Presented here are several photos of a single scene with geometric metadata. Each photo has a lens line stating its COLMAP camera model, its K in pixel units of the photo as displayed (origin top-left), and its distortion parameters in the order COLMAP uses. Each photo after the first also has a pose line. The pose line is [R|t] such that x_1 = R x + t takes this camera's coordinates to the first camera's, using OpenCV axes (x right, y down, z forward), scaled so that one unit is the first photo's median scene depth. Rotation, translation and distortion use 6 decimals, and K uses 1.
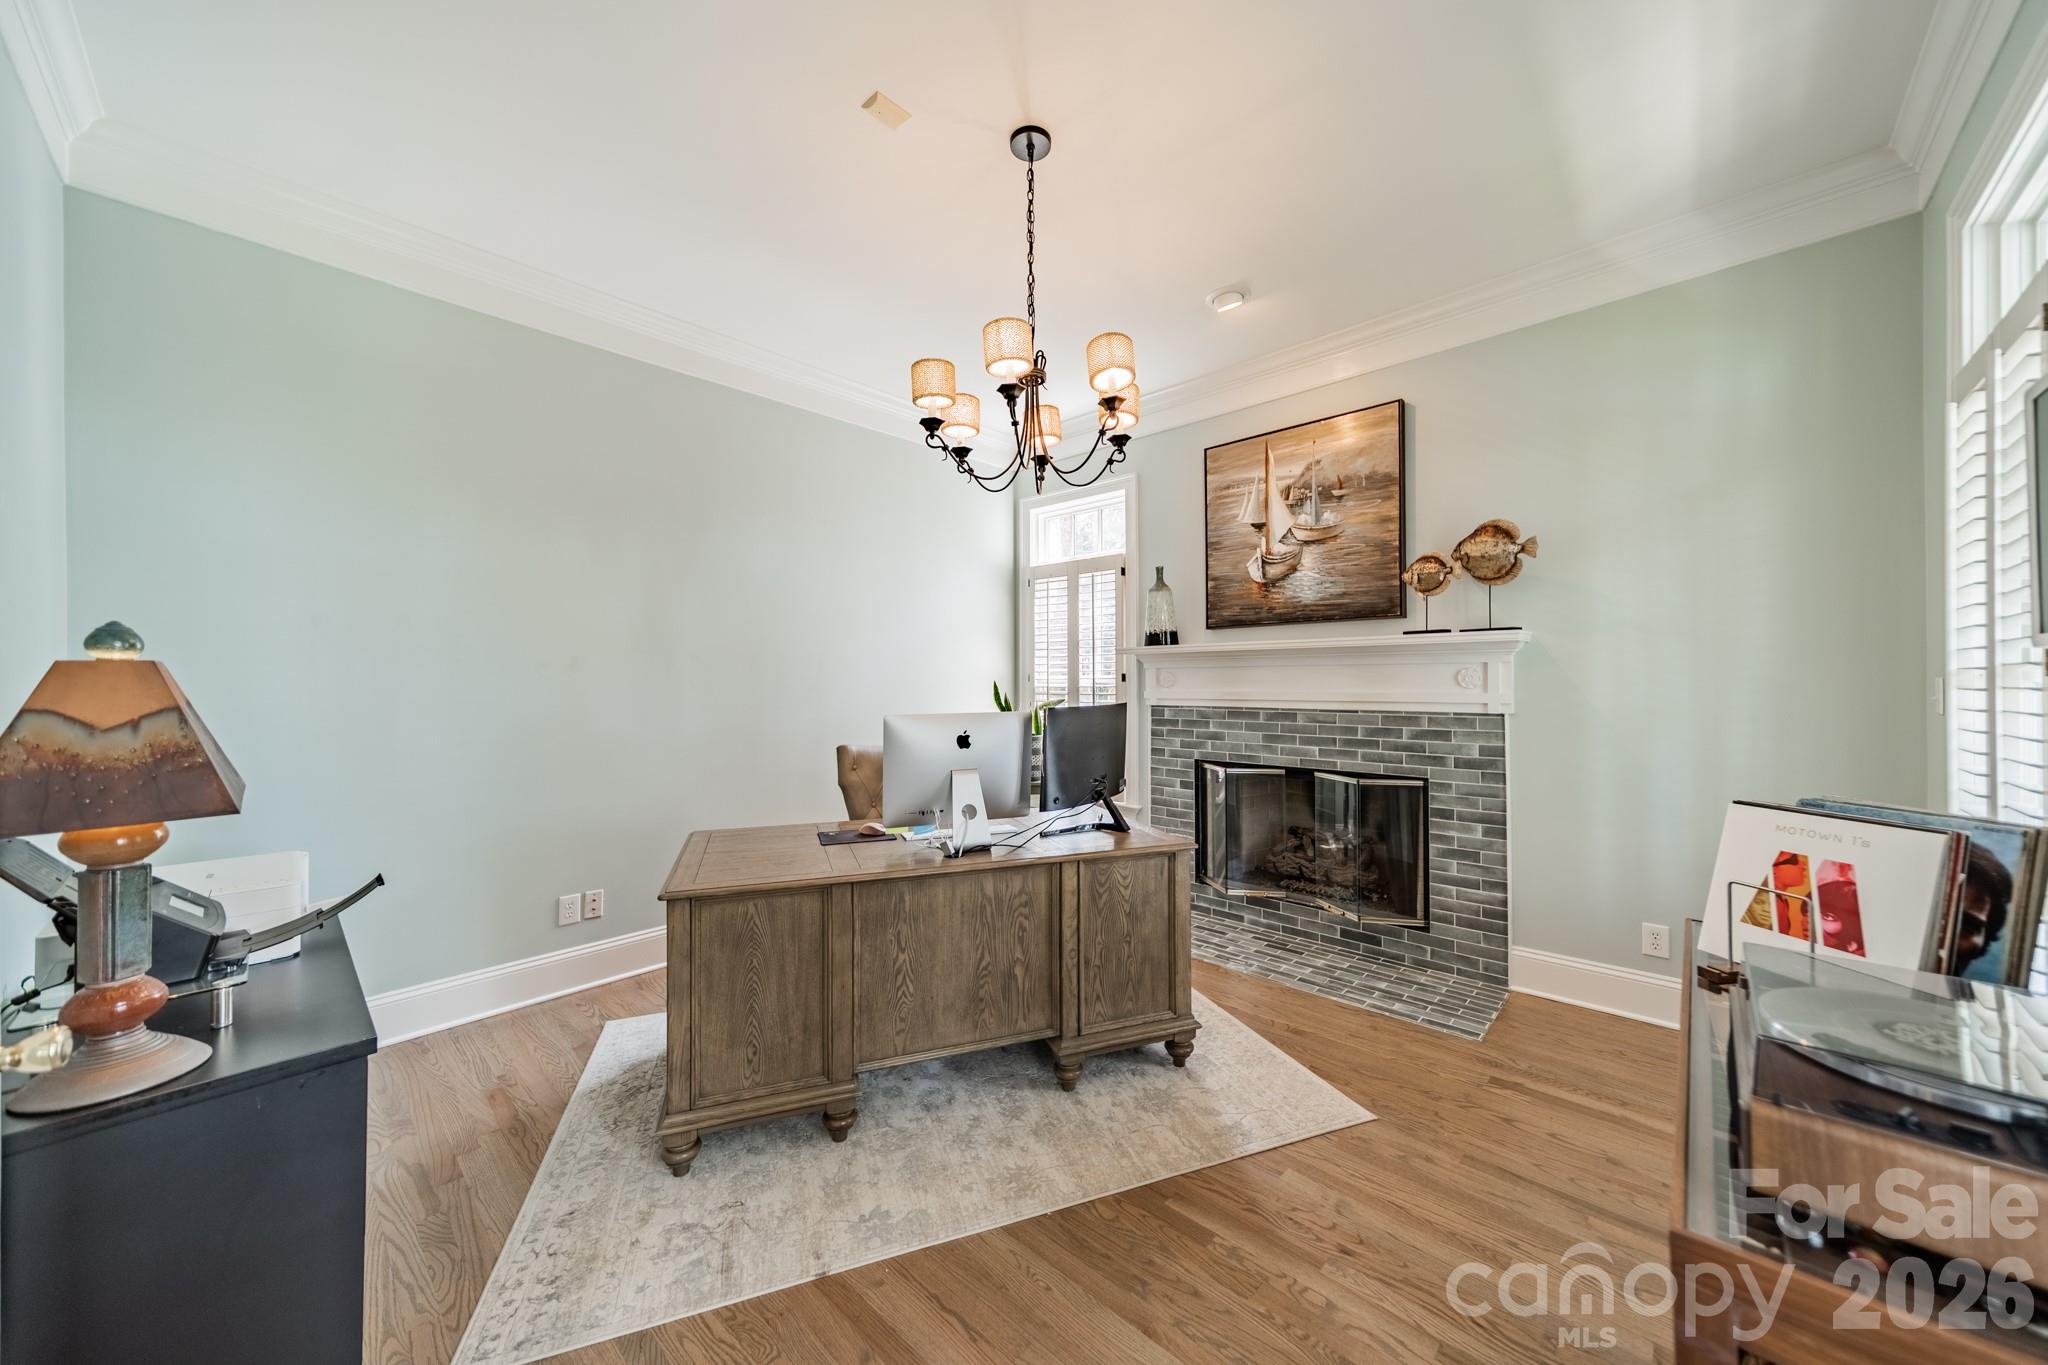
lens RADIAL K [[726.9, 0, 1028.8], [0, 726.9, 685.1], [0, 0, 1]] dist [0.012916, -0.000024]
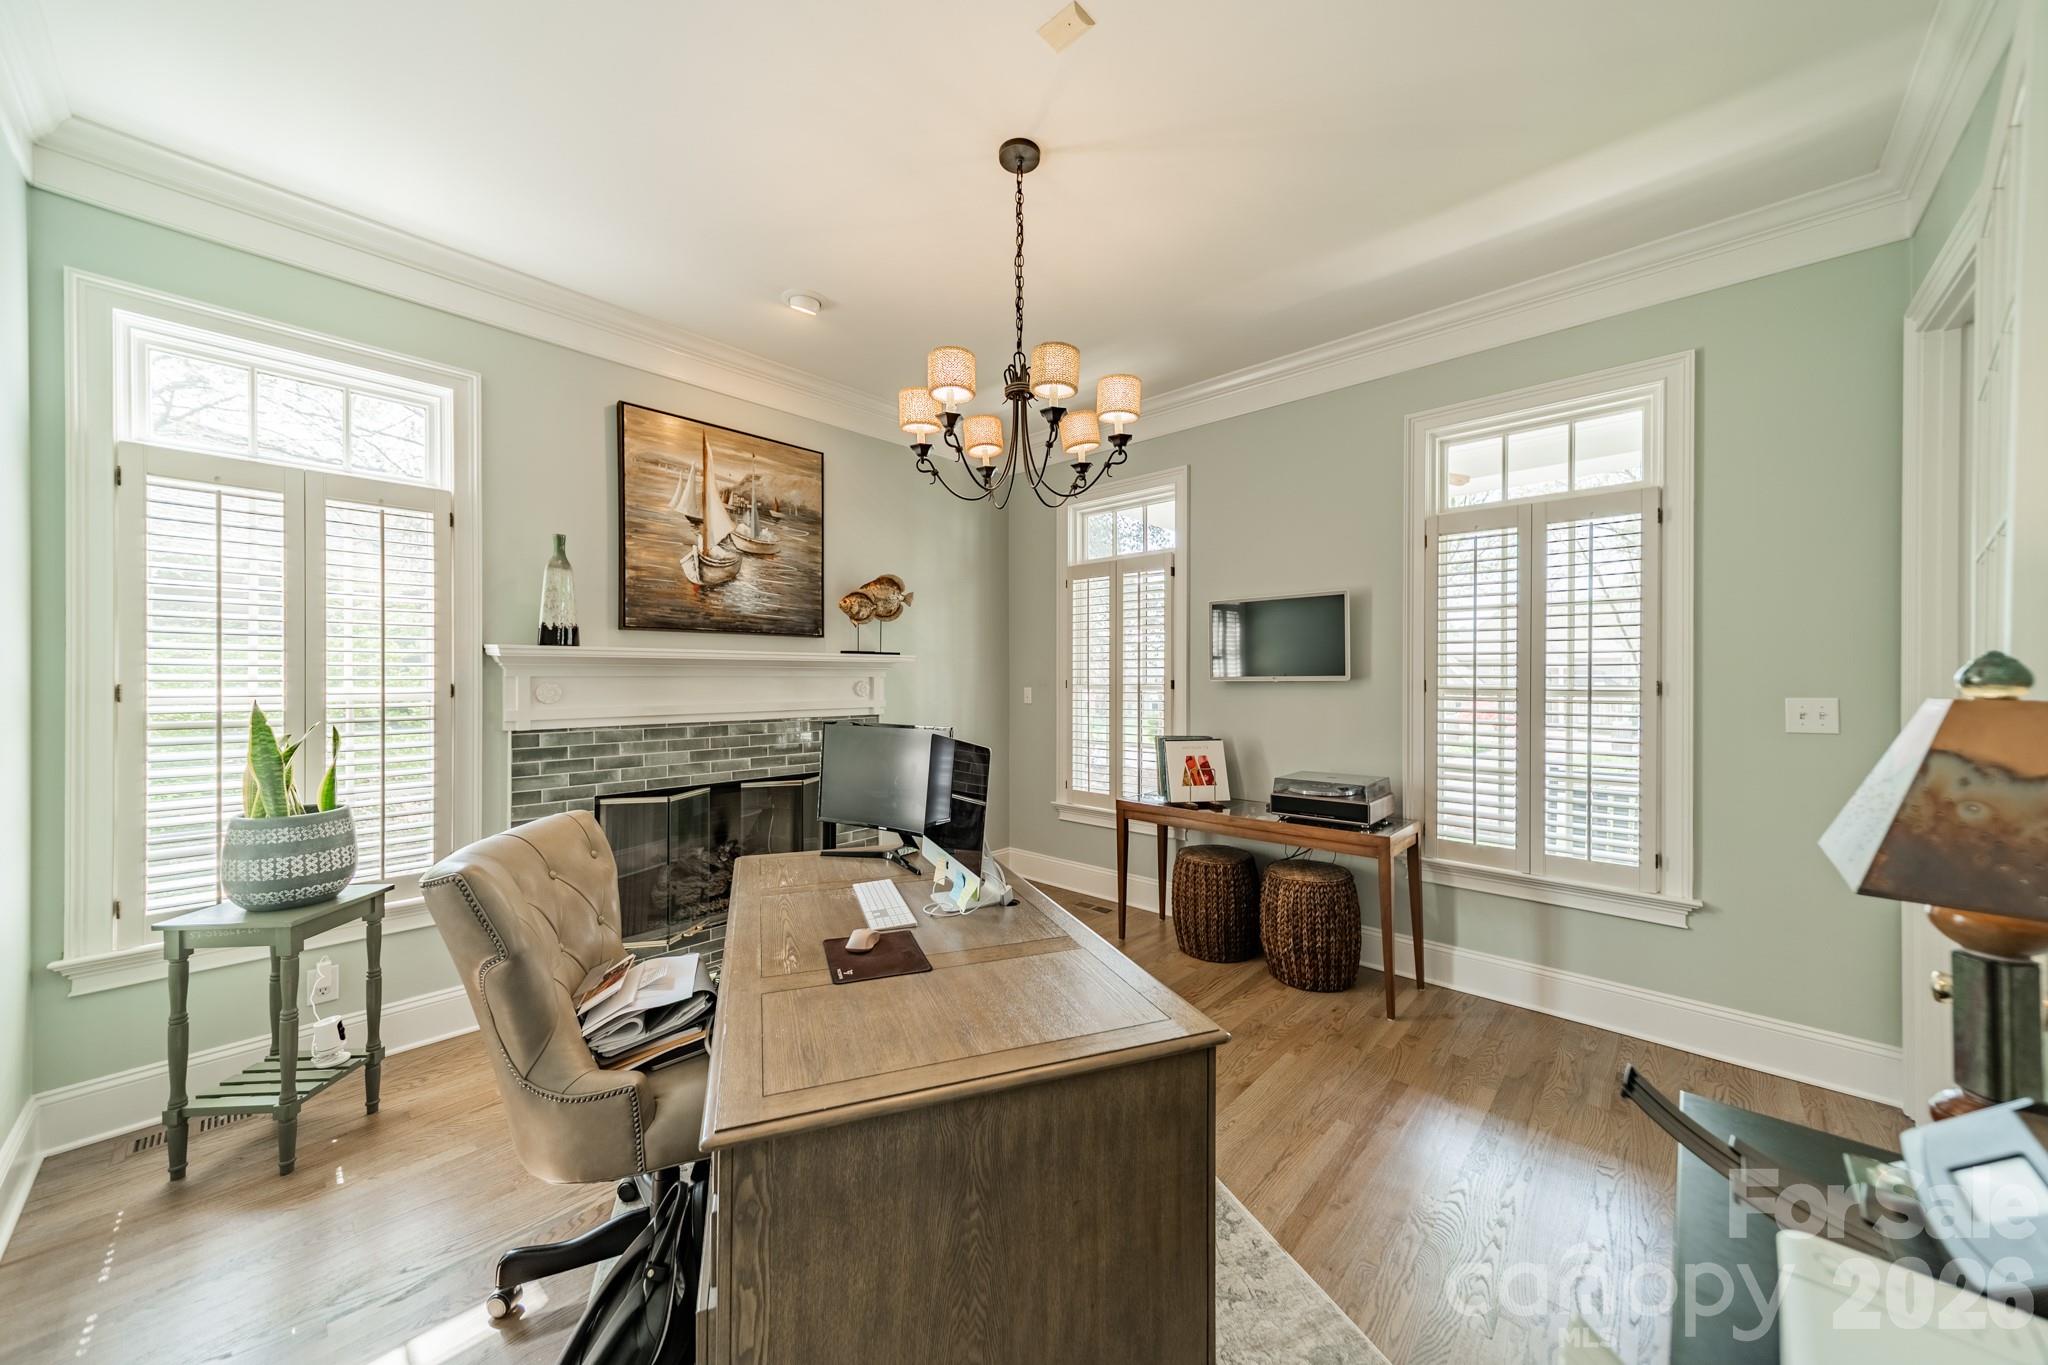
lens RADIAL K [[726.9, 0, 1028.8], [0, 726.9, 685.1], [0, 0, 1]] dist [0.012916, -0.000024]
pose [[-0.009315, -0.004980, 0.999944, -0.603738], [0.007780, 0.999957, 0.005052, -0.017353], [-0.999926, 0.007827, -0.009276, 0.610294]]
